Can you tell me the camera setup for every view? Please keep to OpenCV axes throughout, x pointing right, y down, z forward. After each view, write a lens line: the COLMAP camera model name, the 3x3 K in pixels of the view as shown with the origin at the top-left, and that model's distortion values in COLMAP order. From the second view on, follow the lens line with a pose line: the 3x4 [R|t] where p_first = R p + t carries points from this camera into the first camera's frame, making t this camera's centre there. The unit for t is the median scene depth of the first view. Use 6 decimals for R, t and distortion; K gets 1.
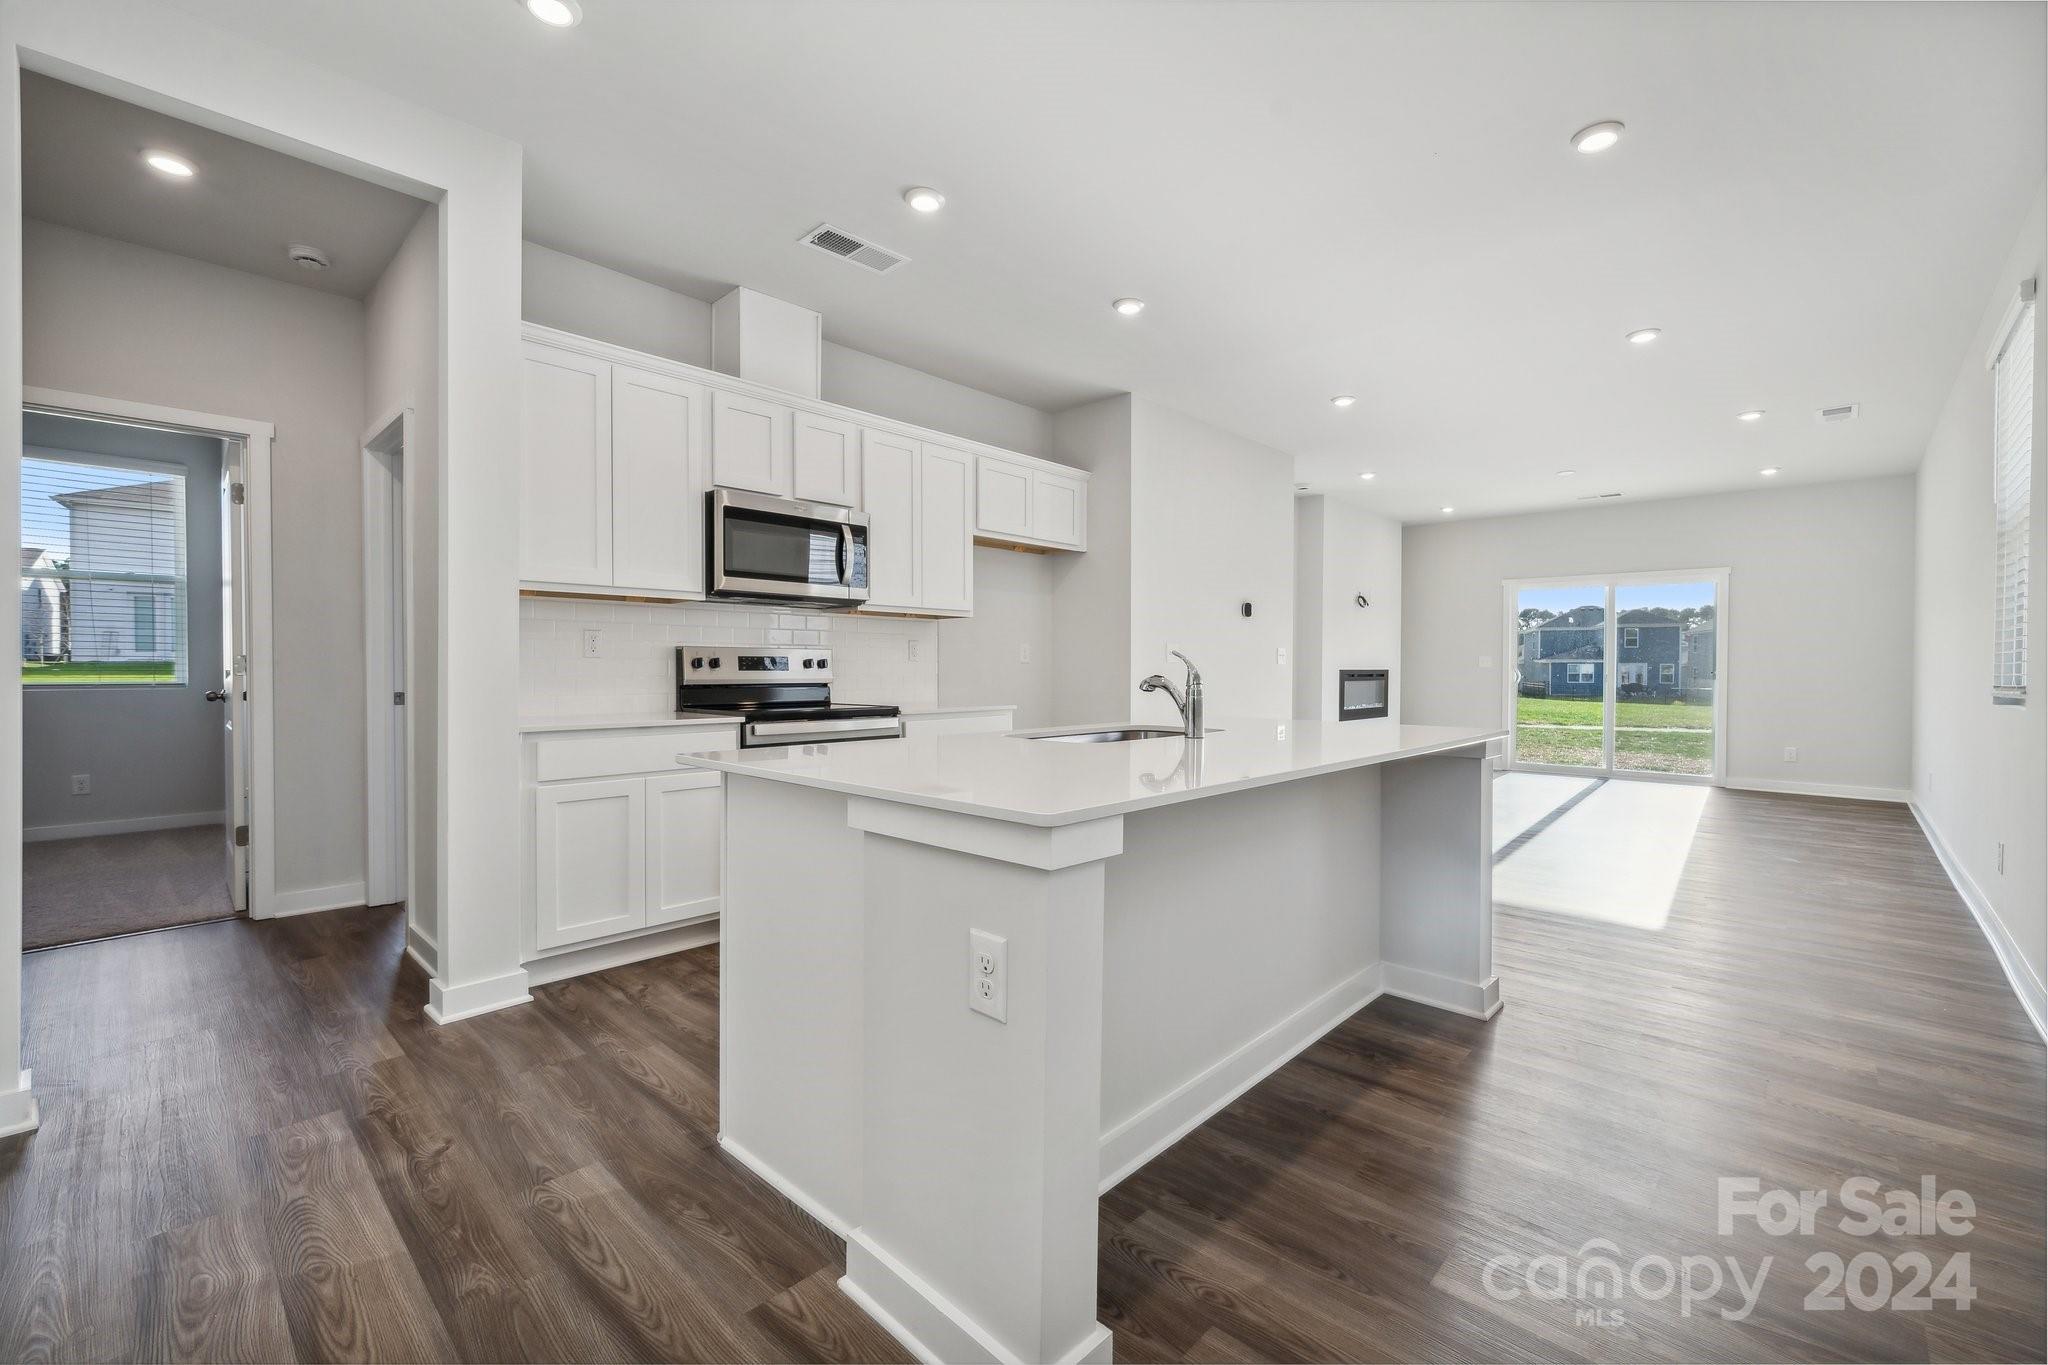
lens RADIAL K [[867.8, 0, 1037.0], [0, 867.8, 682.4], [0, 0, 1]] dist [-0.003283, 0.000036]
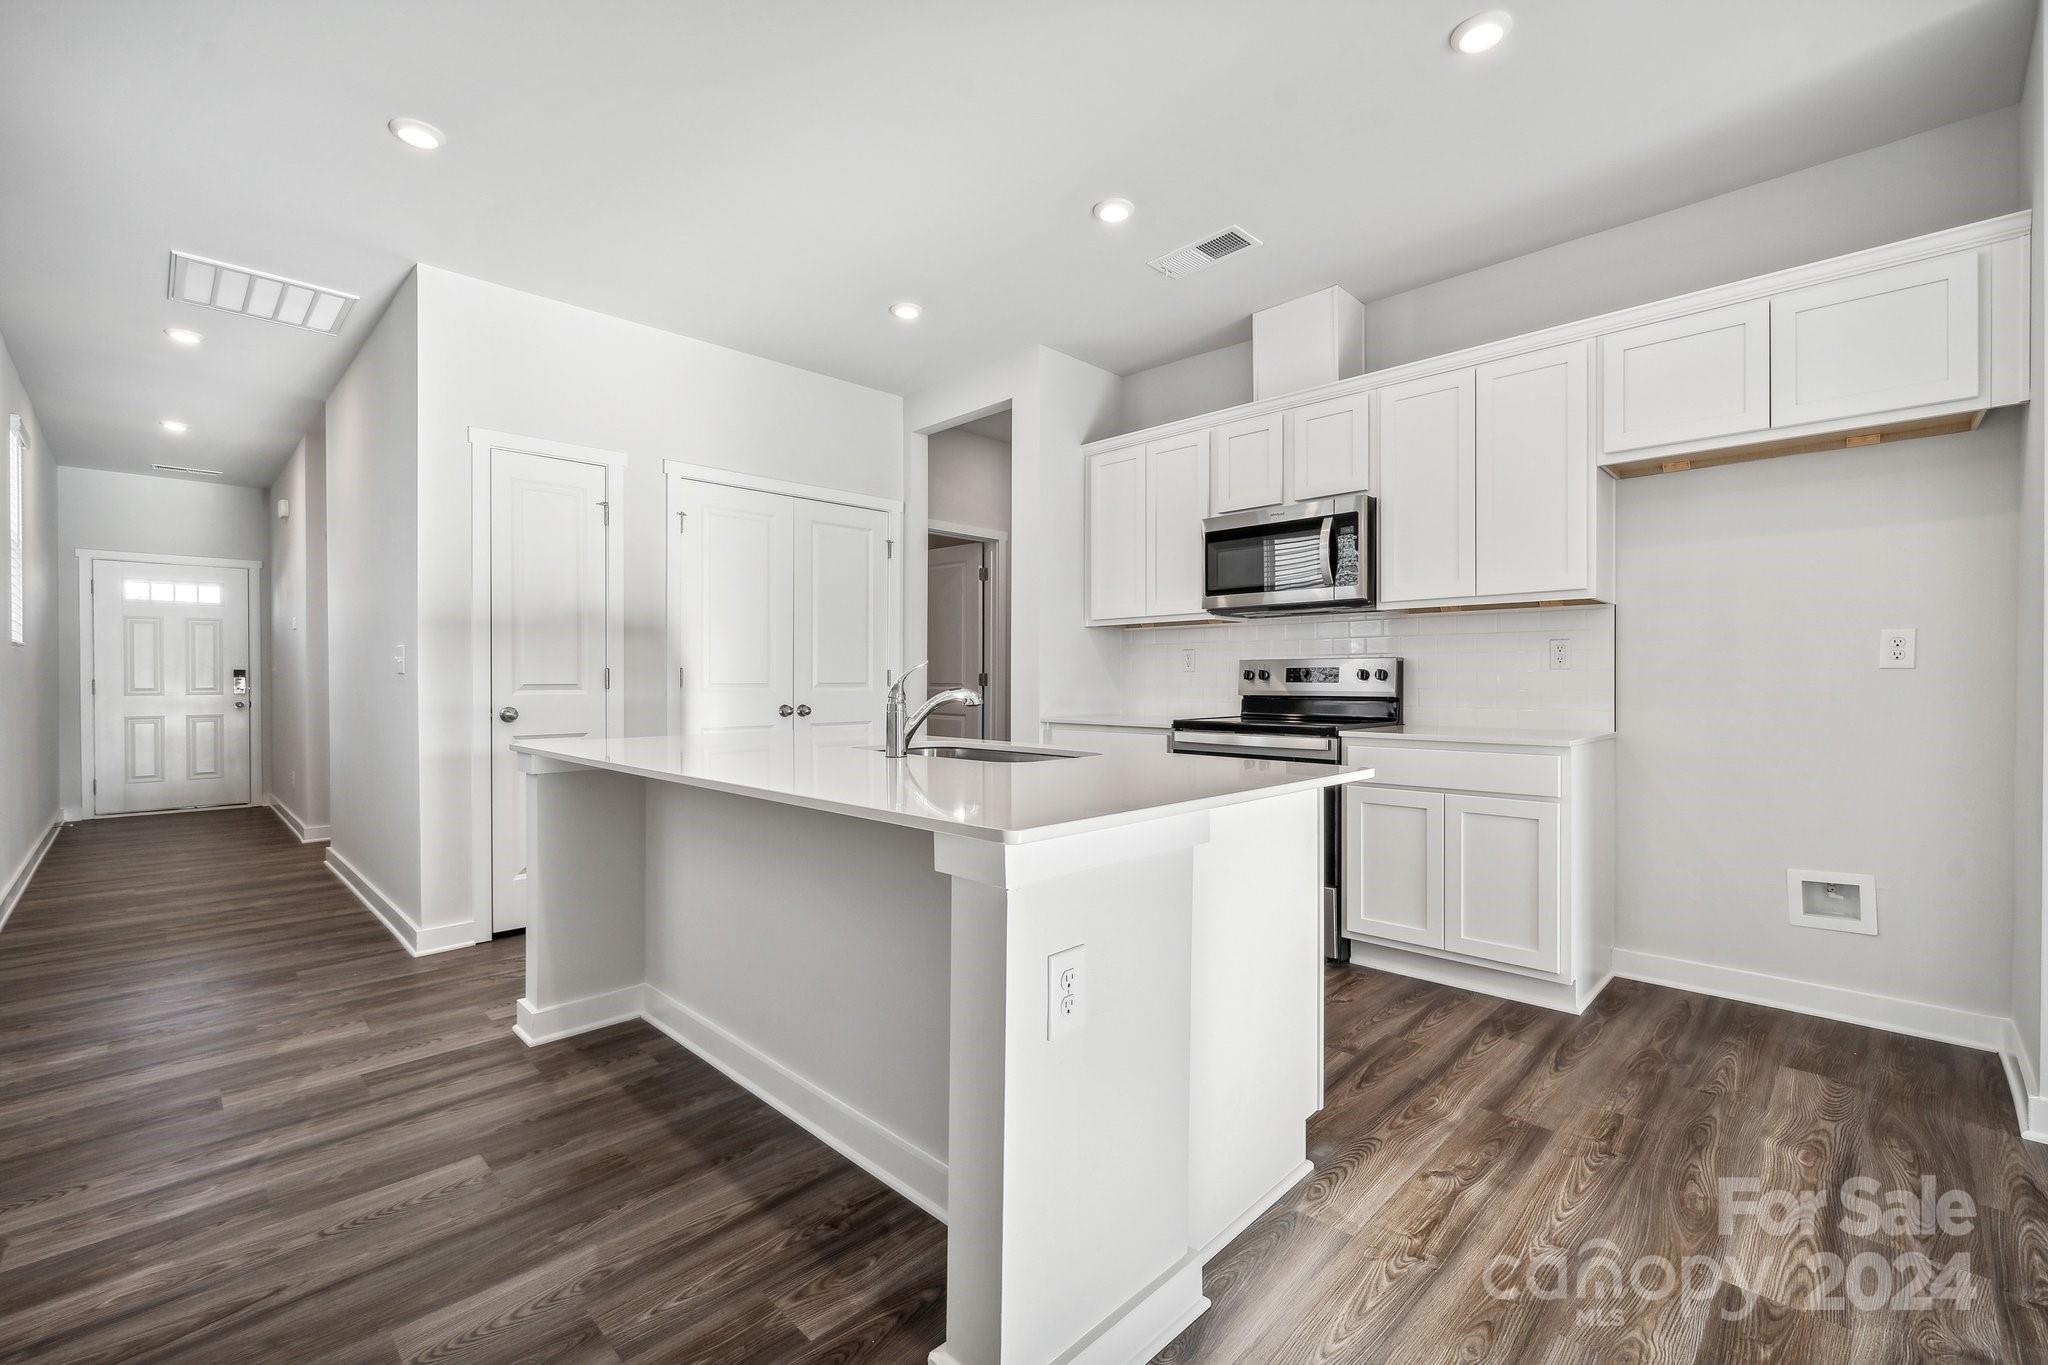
lens RADIAL K [[867.8, 0, 1020.7], [0, 867.8, 681.7], [0, 0, 1]] dist [-0.003283, 0.000036]
pose [[-0.039108, -0.000861, -0.999235, 0.676611], [-0.015777, 0.999876, -0.000244, -0.009320], [0.999110, 0.015755, -0.039117, 0.729406]]
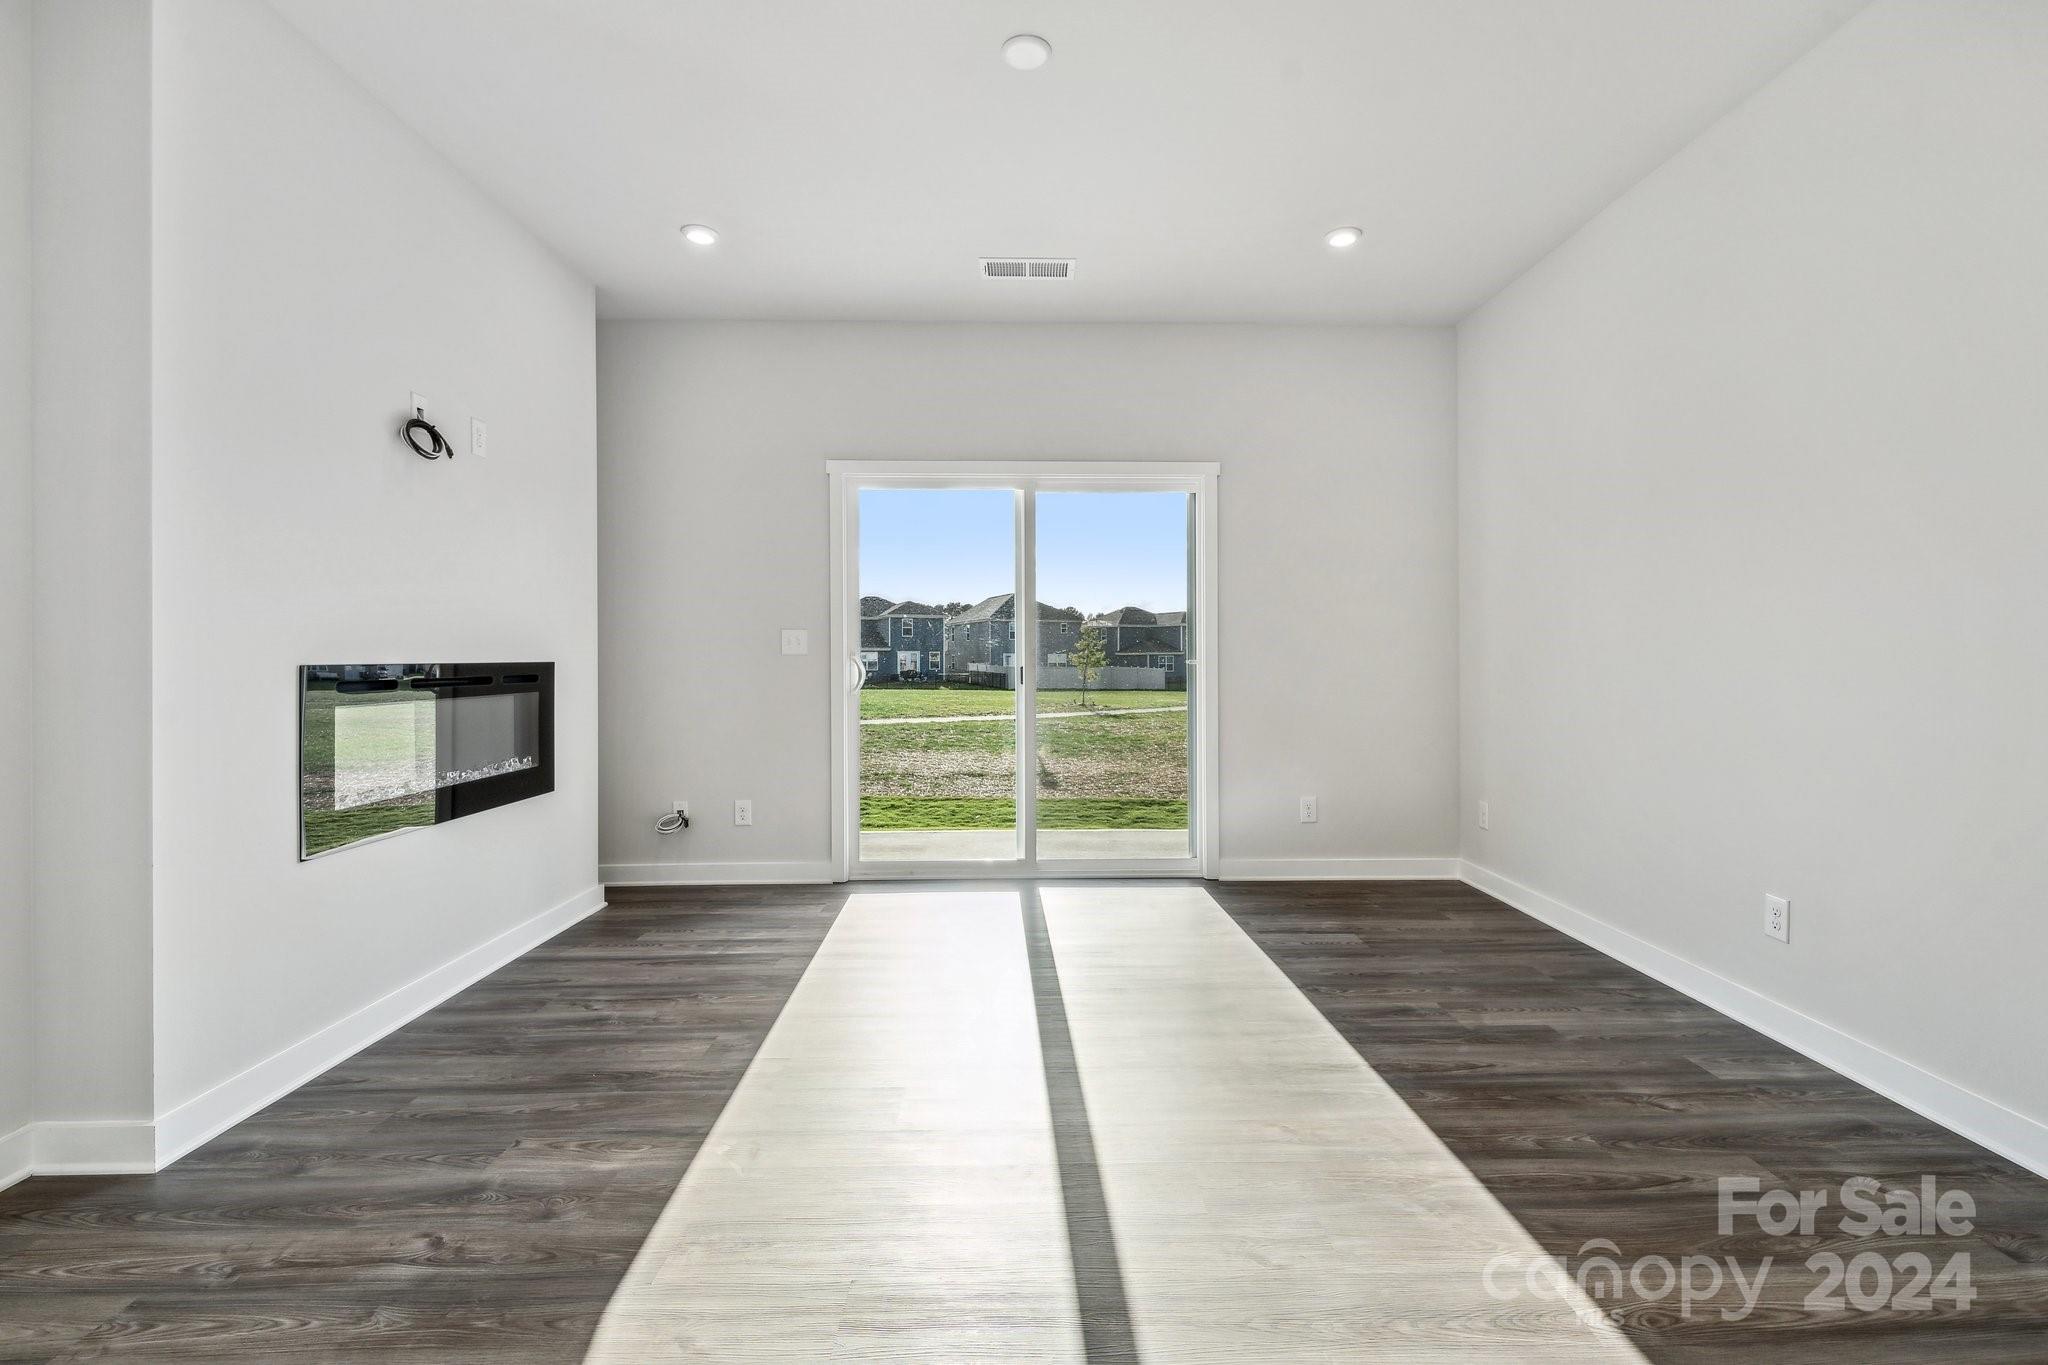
lens RADIAL K [[867.8, 0, 1030.0], [0, 867.8, 662.4], [0, 0, 1]] dist [-0.003283, 0.000036]
pose [[0.724859, -0.012338, 0.688787, 0.674519], [0.019959, 0.999796, -0.003095, -0.022064], [-0.688608, 0.015991, 0.724957, 1.347365]]
